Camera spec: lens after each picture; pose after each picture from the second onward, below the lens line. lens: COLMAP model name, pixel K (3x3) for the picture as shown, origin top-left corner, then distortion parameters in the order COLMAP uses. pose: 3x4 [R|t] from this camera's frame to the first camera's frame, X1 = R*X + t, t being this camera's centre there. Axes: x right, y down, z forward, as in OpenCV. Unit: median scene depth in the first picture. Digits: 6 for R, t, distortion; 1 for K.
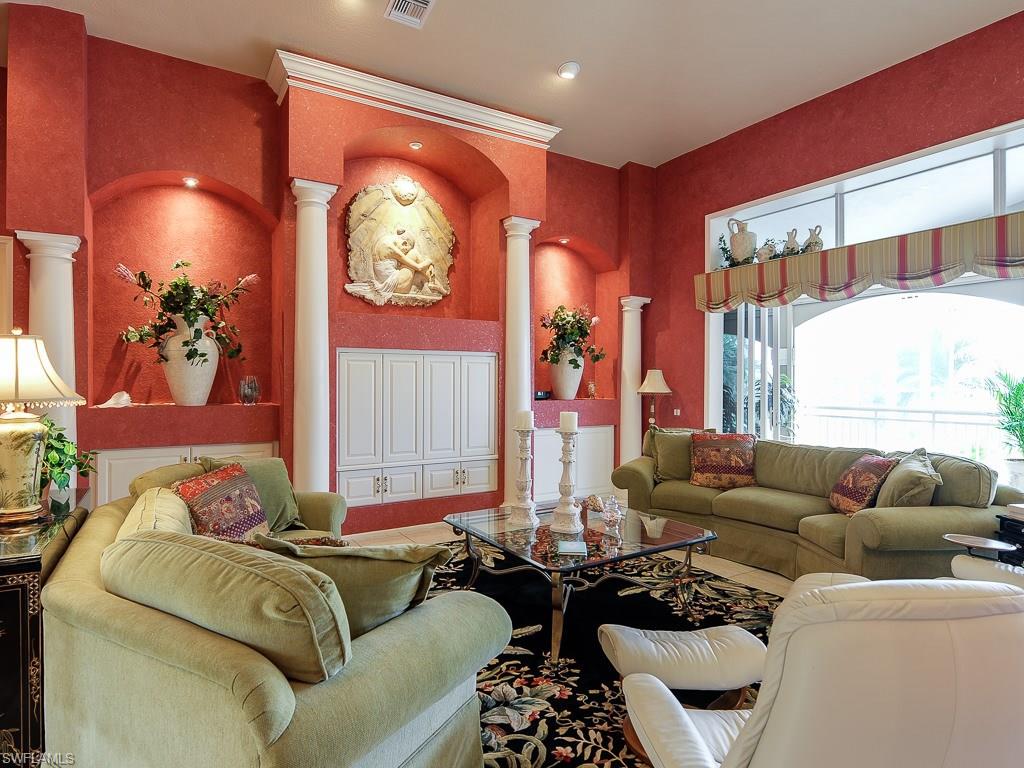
lens RADIAL K [[561.4, 0, 484.4], [0, 561.4, 383.2], [0, 0, 1]] dist [-0.002881, -0.000802]
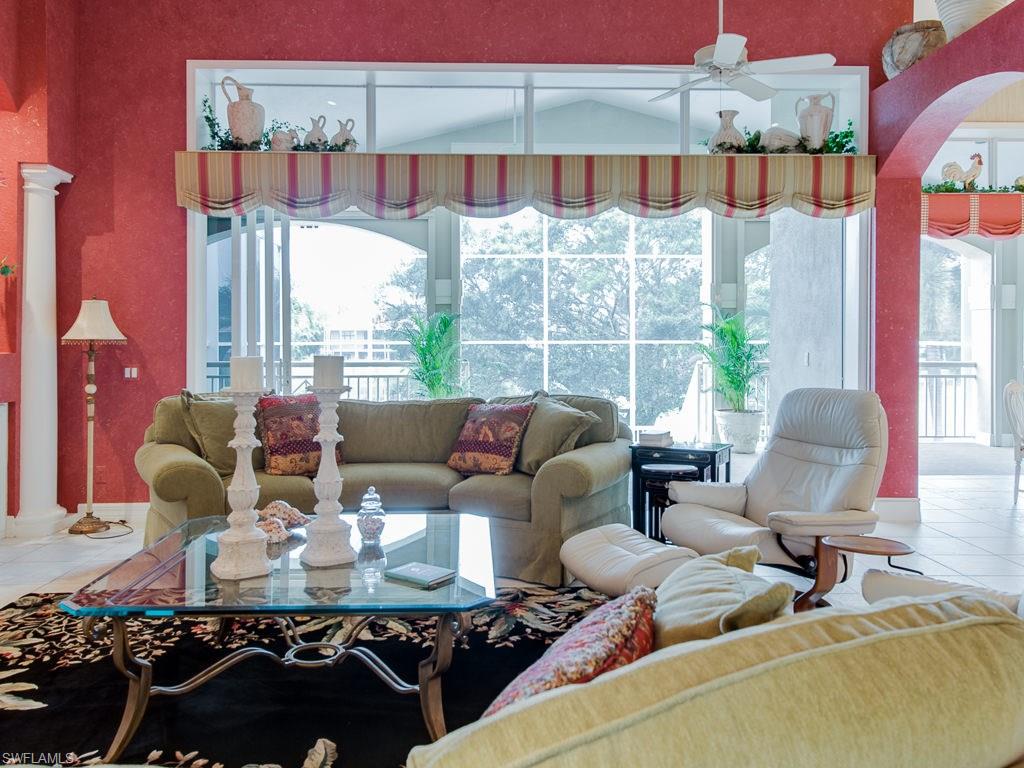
lens RADIAL K [[838.3, 0, 511.3], [0, 838.3, 347.7], [0, 0, 1]] dist [0.008427, 0.000550]
pose [[0.468525, -0.009977, 0.883394, -0.301383], [0.003545, 0.999949, 0.009413, 0.020997], [-0.883443, -0.001279, 0.468537, 0.249841]]
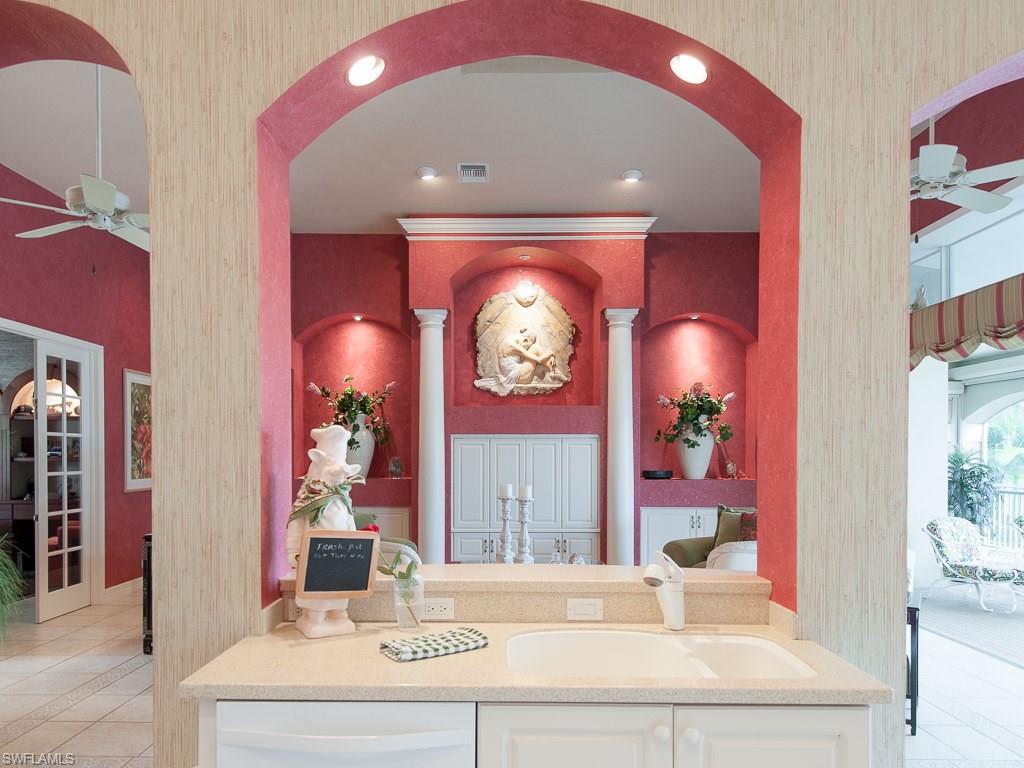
lens RADIAL K [[705.0, 0, 487.4], [0, 705.0, 464.3], [0, 0, 1]] dist [0.005085, 0.000087]
pose [[0.860240, 0.003755, -0.509875, 0.539443], [-0.000362, 0.999977, 0.006753, -0.005901], [0.509888, -0.005625, 0.860222, -0.286345]]
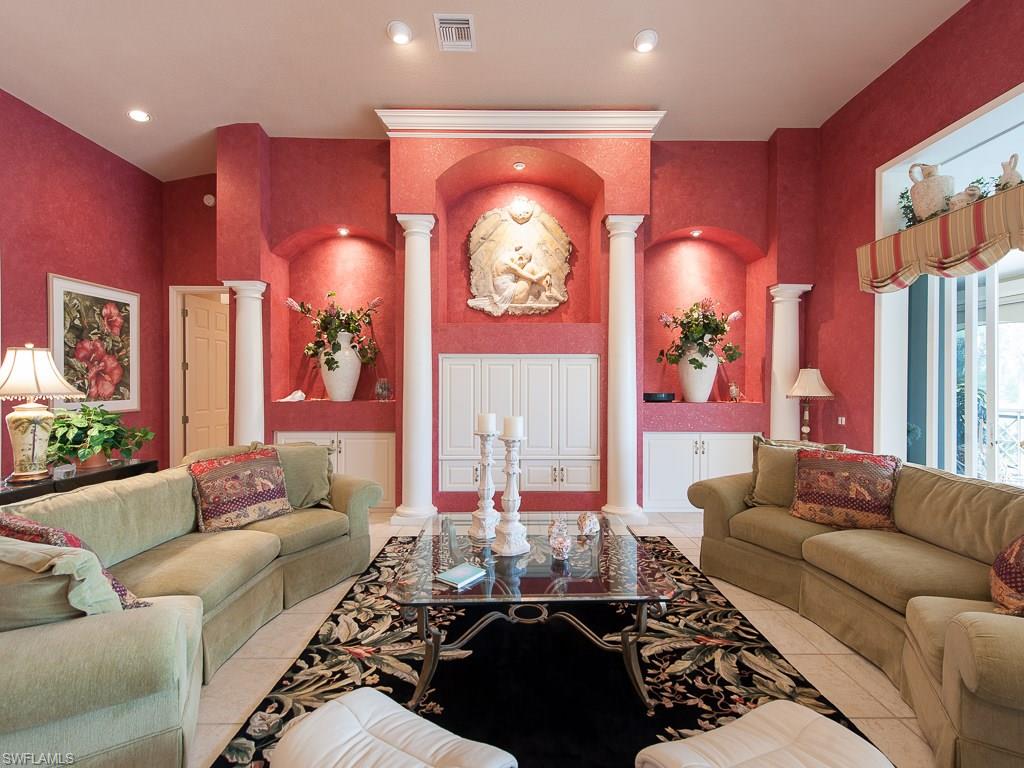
lens RADIAL K [[451.7, 0, 512.0], [0, 451.7, 384.0], [0, 0, 1]] dist [0.020152, -0.005932]
pose [[0.872090, 0.000159, -0.489345, 0.287338], [-0.001899, 0.999994, -0.003061, 0.001896], [0.489341, 0.003599, 0.872085, 0.219586]]
